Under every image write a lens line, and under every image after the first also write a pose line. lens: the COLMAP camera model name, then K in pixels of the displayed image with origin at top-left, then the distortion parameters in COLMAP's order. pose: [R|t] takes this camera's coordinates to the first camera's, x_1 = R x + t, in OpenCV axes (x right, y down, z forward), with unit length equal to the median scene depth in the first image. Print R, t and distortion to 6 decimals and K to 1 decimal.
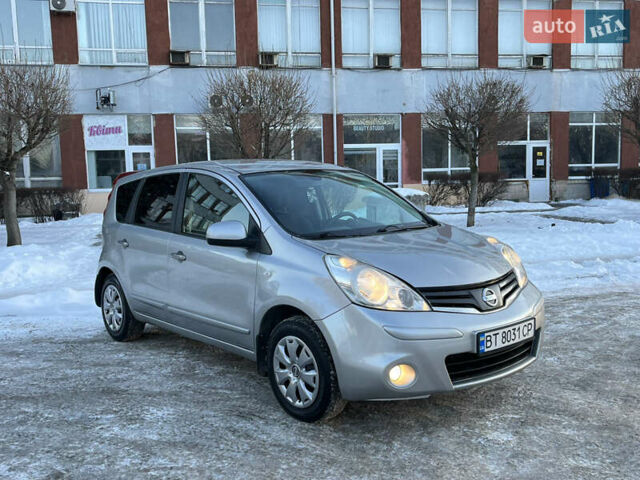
lens RADIAL K [[668.2, 0, 315.0], [0, 668.2, 242.2], [0, 0, 1]] dist [0.045968, -0.014292]
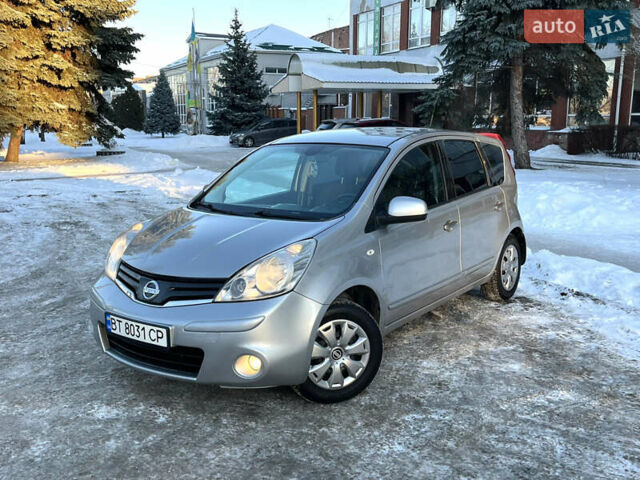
lens RADIAL K [[679.0, 0, 319.9], [0, 679.0, 226.0], [0, 0, 1]] dist [0.024764, 0.005327]
pose [[0.232570, 0.179604, -0.955852, 0.934618], [-0.094857, 0.982304, 0.161495, -0.145591], [0.967943, 0.053111, 0.245491, 0.734143]]
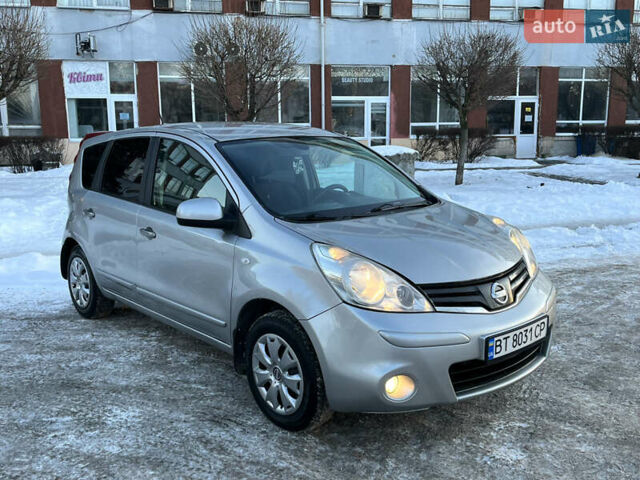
lens RADIAL K [[652.7, 0, 320.0], [0, 652.7, 240.0], [0, 0, 1]] dist [0.029469, 0.020514]
pose [[0.999507, 0.011123, 0.029375, 0.000095], [-0.013321, 0.997038, 0.075747, -0.036579], [-0.028446, -0.076101, 0.996694, 0.117566]]
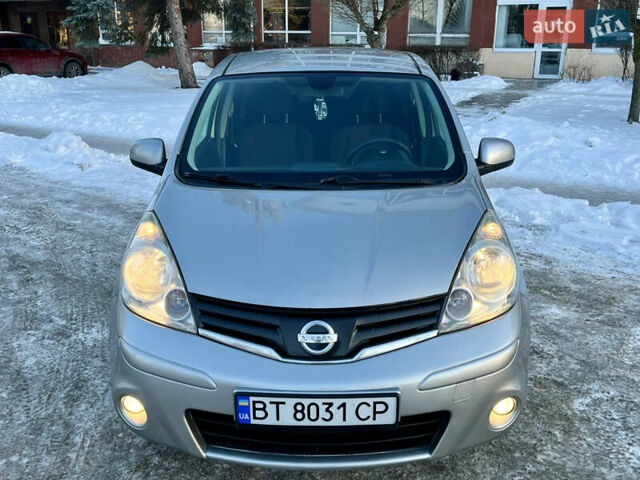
lens RADIAL K [[652.7, 0, 320.0], [0, 652.7, 240.0], [0, 0, 1]] dist [0.029469, 0.020514]
pose [[0.754253, 0.226964, -0.616108, 0.441312], [-0.087194, 0.964668, 0.248623, -0.105625], [0.650769, -0.133804, 0.747393, 0.434398]]
